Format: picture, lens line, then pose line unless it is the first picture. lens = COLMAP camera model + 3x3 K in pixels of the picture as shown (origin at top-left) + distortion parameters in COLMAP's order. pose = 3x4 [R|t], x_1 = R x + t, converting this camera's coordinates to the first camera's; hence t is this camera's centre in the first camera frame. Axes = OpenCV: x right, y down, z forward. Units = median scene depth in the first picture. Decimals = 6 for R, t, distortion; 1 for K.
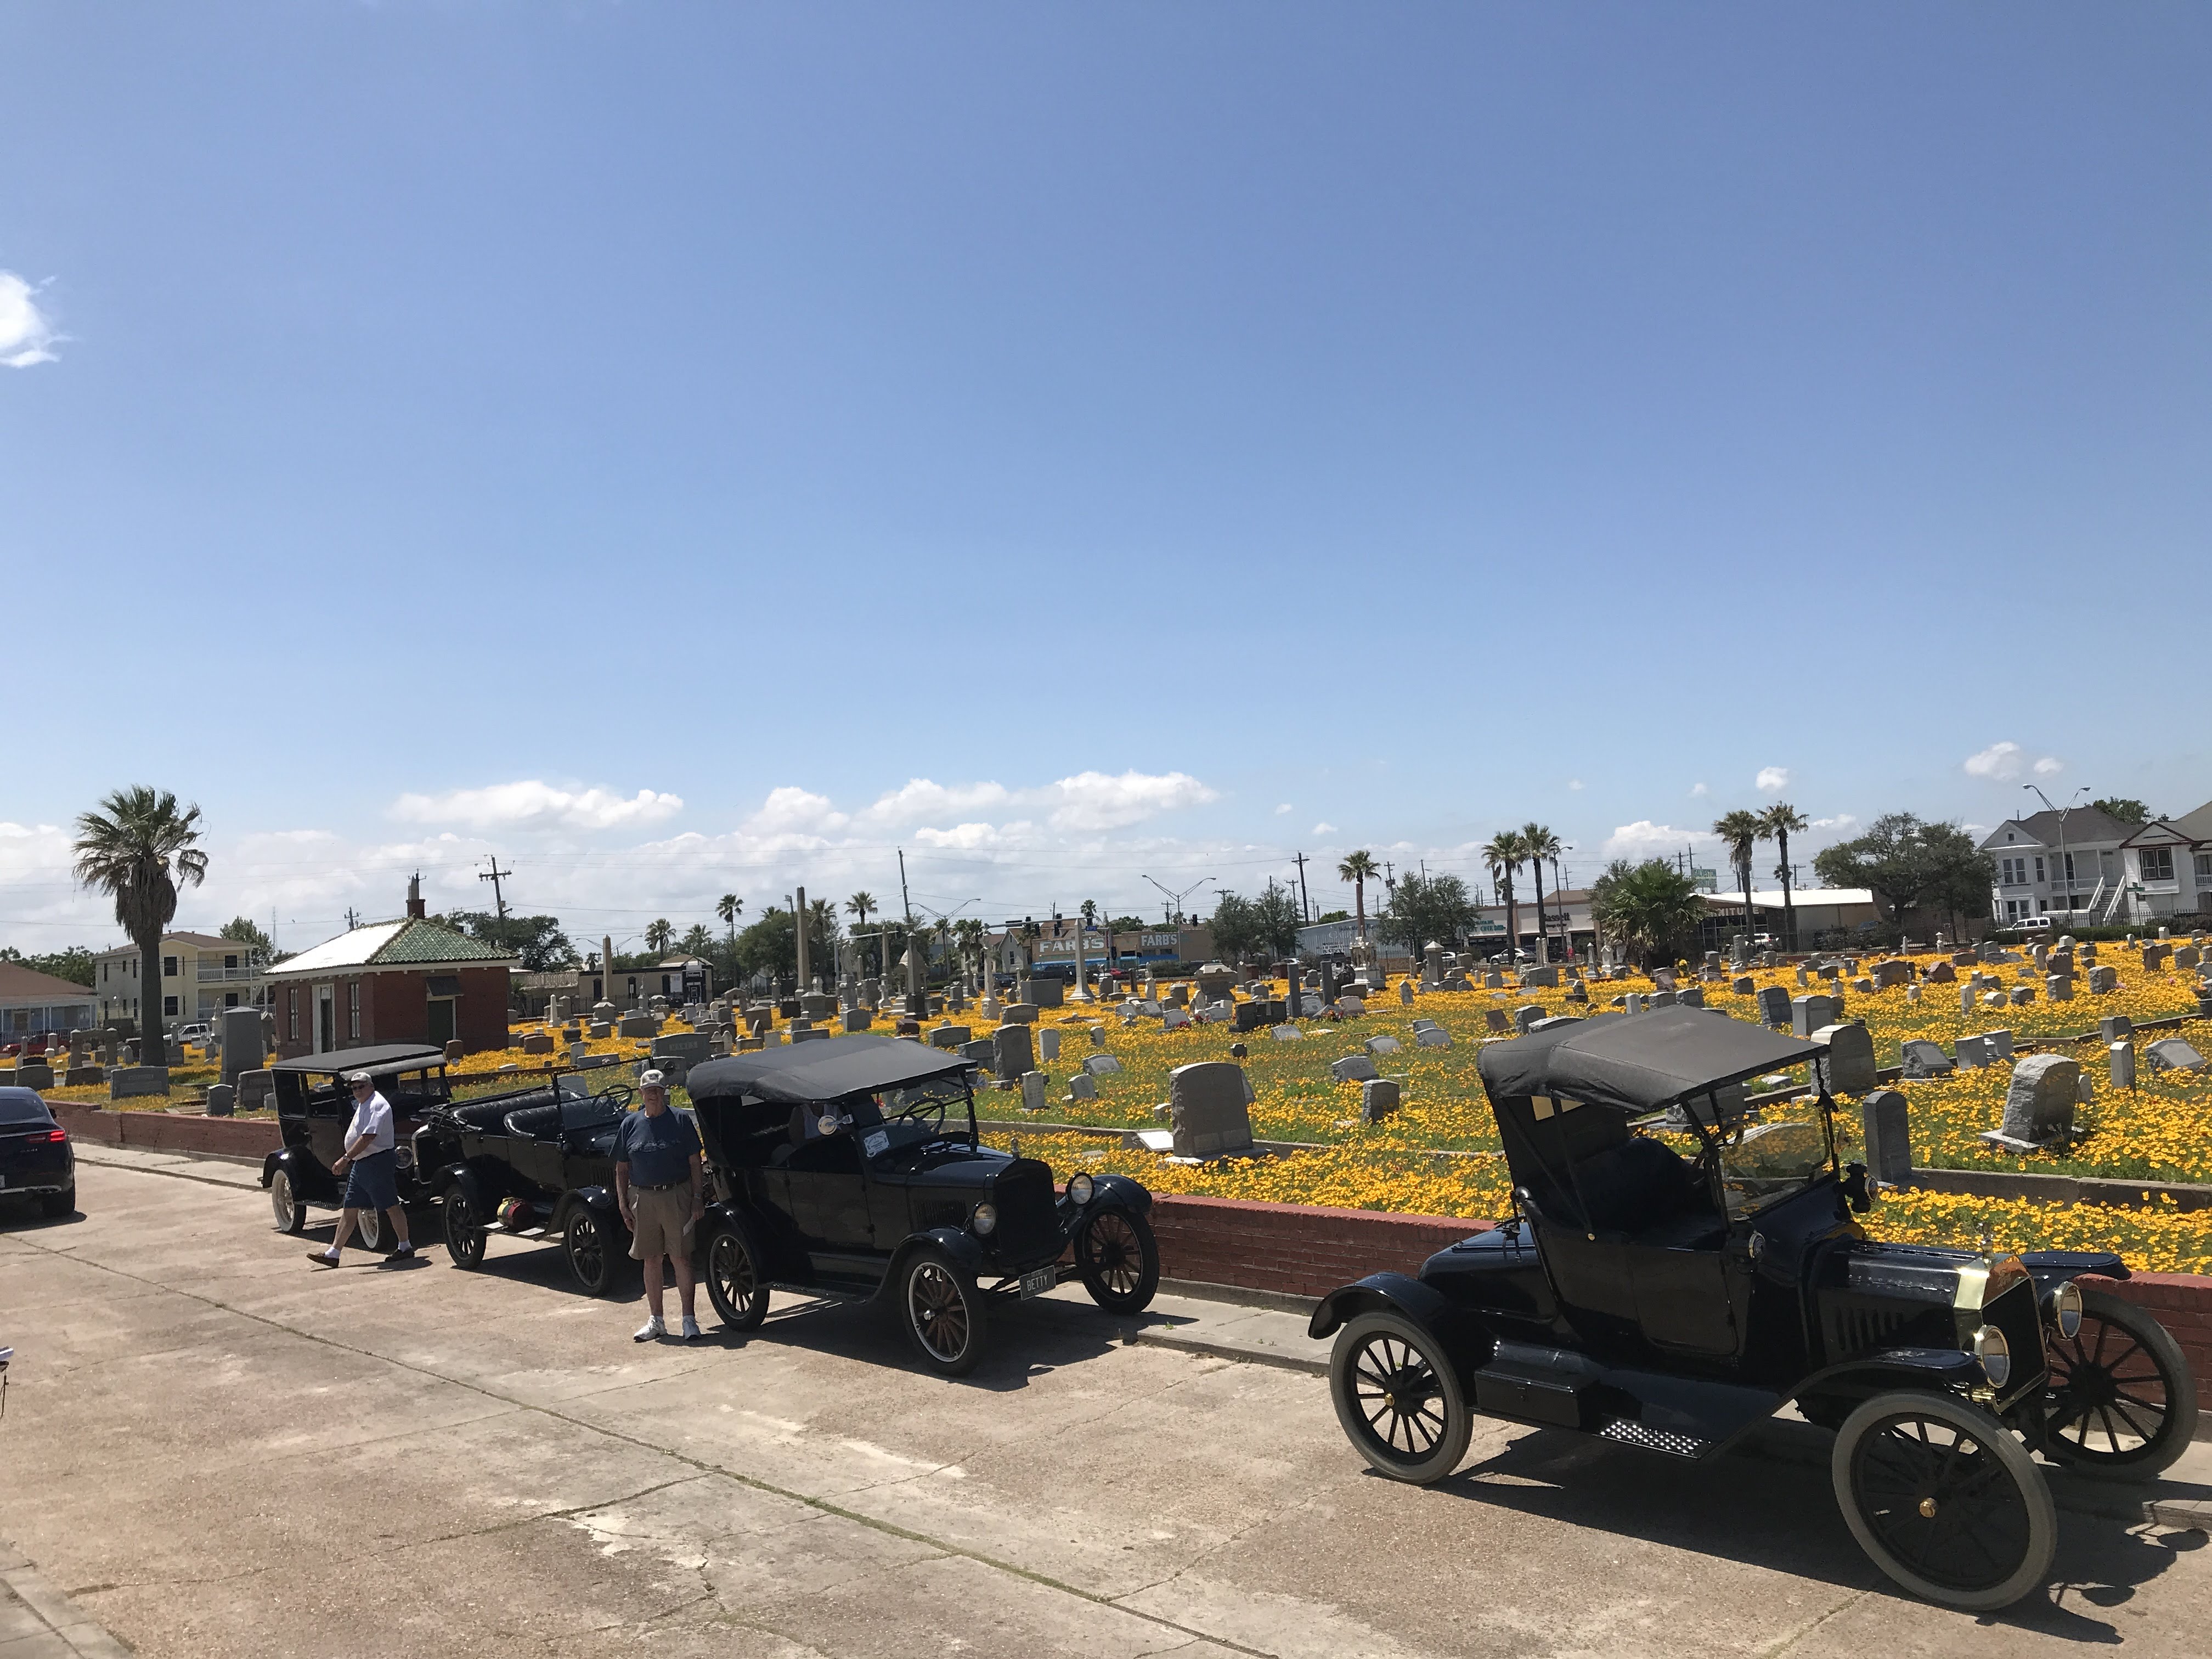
lens RADIAL K [[1791.2, 0, 1111.3], [0, 1791.2, 771.3], [0, 0, 1]] dist [0.016637, -0.008289]
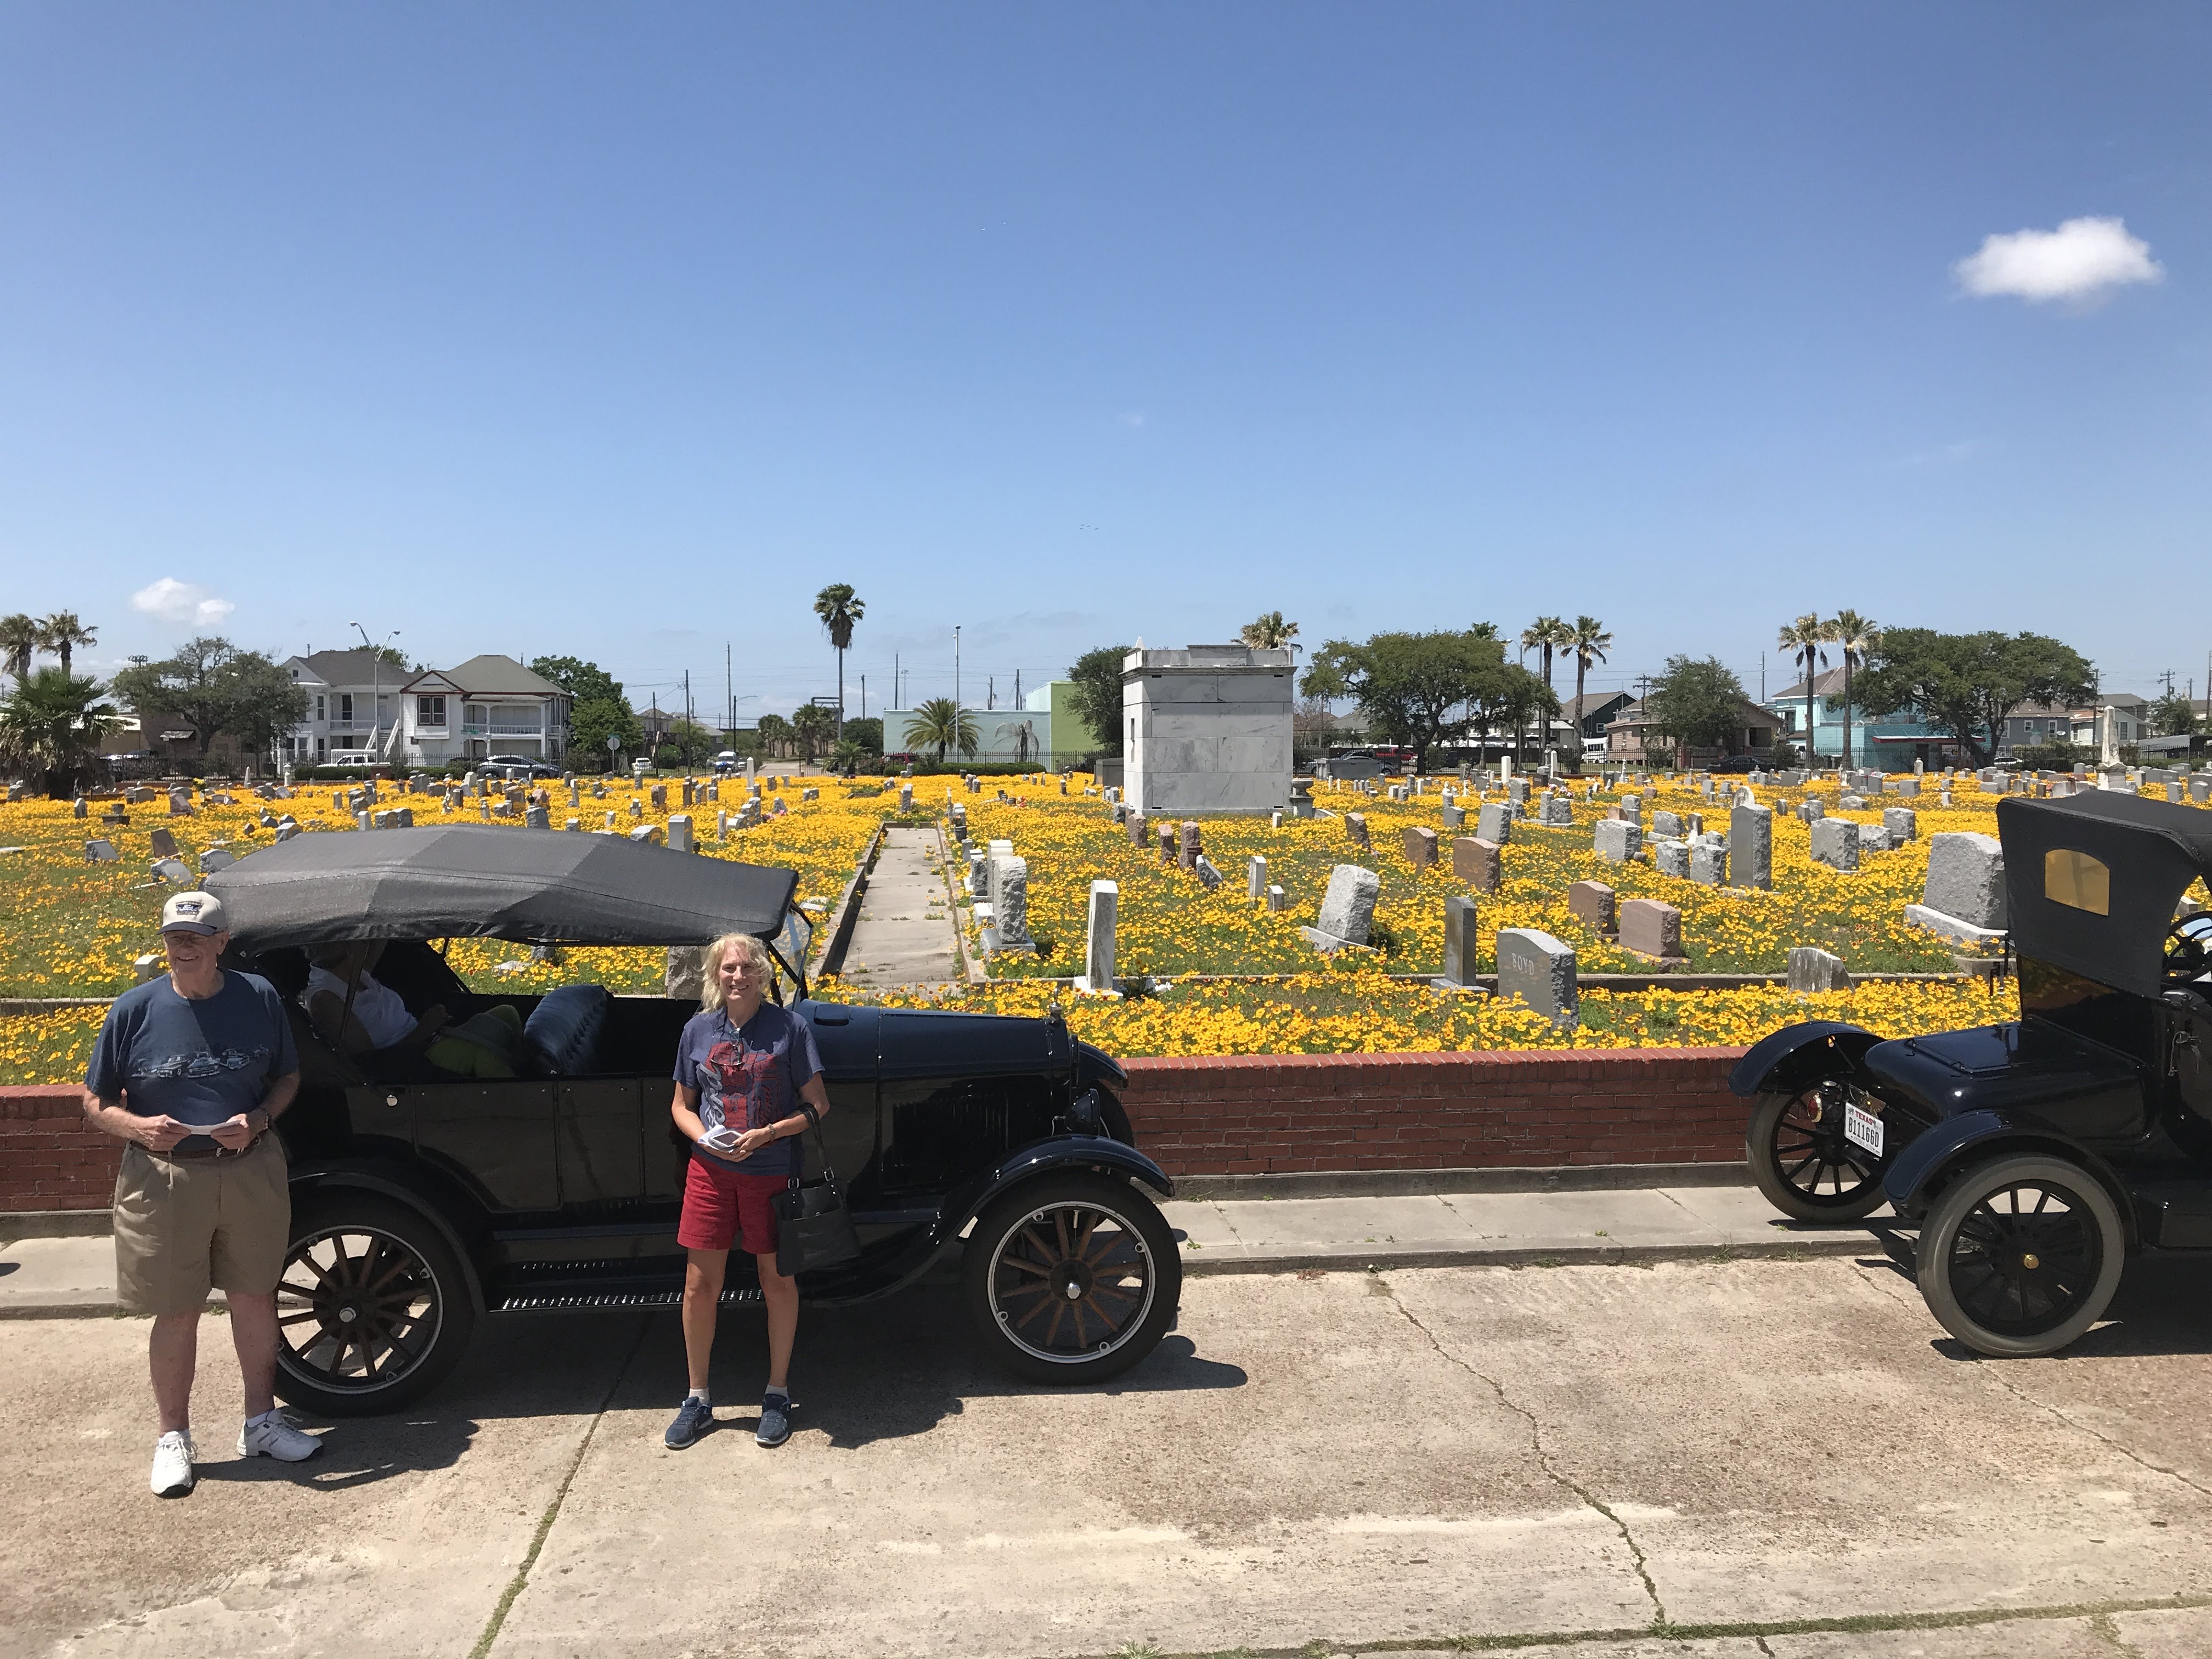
lens RADIAL K [[1791.2, 0, 1111.3], [0, 1791.2, 771.3], [0, 0, 1]] dist [0.016637, -0.008289]
pose [[0.587321, 0.045101, 0.808097, -0.446300], [-0.117171, 0.992666, 0.029757, 0.090894], [-0.800828, -0.112163, 0.588298, 0.517746]]
